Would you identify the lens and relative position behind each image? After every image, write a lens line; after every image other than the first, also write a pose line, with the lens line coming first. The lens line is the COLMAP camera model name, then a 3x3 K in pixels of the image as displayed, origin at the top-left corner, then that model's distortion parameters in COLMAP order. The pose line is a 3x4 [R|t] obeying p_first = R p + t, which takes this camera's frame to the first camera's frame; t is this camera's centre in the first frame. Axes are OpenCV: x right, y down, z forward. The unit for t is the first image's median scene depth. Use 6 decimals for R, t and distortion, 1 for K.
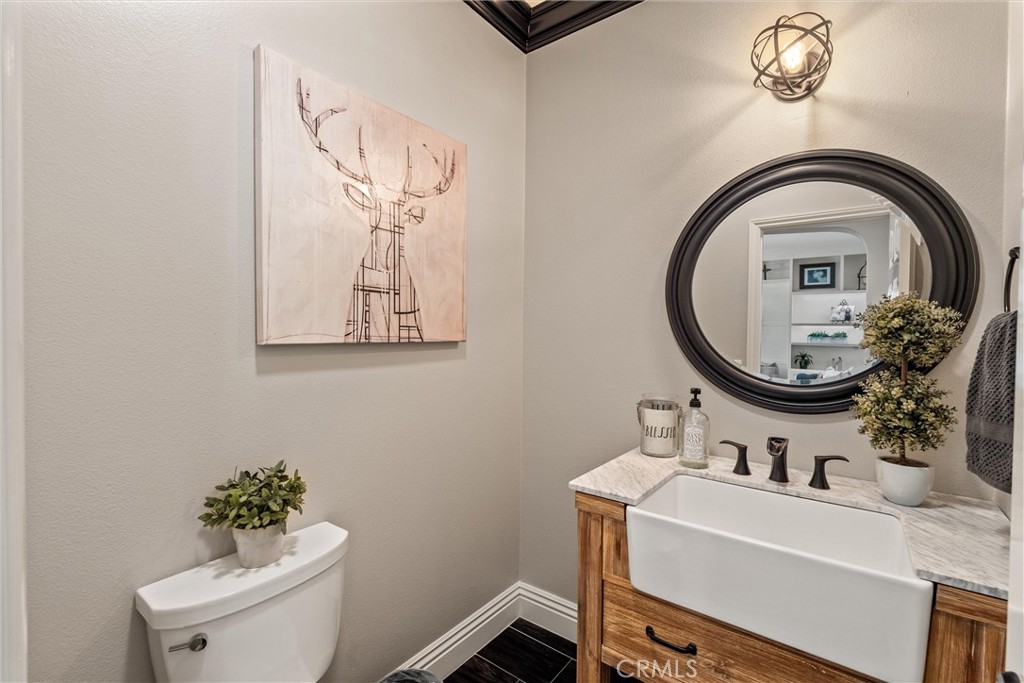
lens RADIAL K [[456.7, 0, 514.4], [0, 456.7, 345.5], [0, 0, 1]] dist [-0.002418, 0.000087]
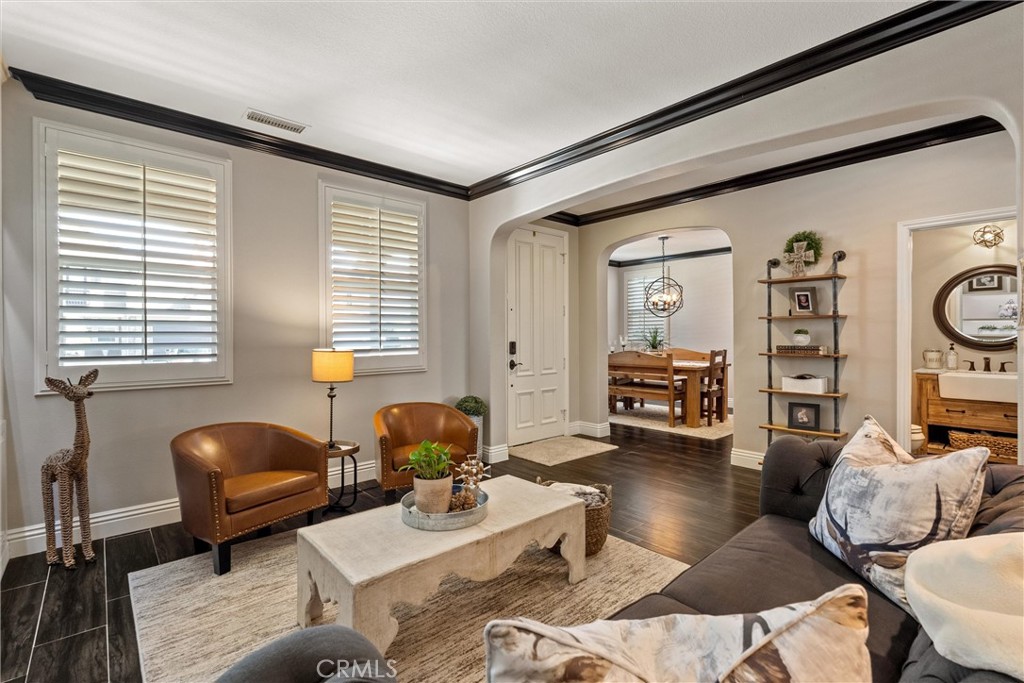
lens RADIAL K [[456.7, 0, 514.4], [0, 456.7, 345.5], [0, 0, 1]] dist [-0.002418, 0.000087]
pose [[0.978883, -0.018818, -0.203554, -1.823150], [0.017013, 0.999799, -0.010614, 0.088300], [0.203713, 0.006927, 0.979006, -2.538607]]
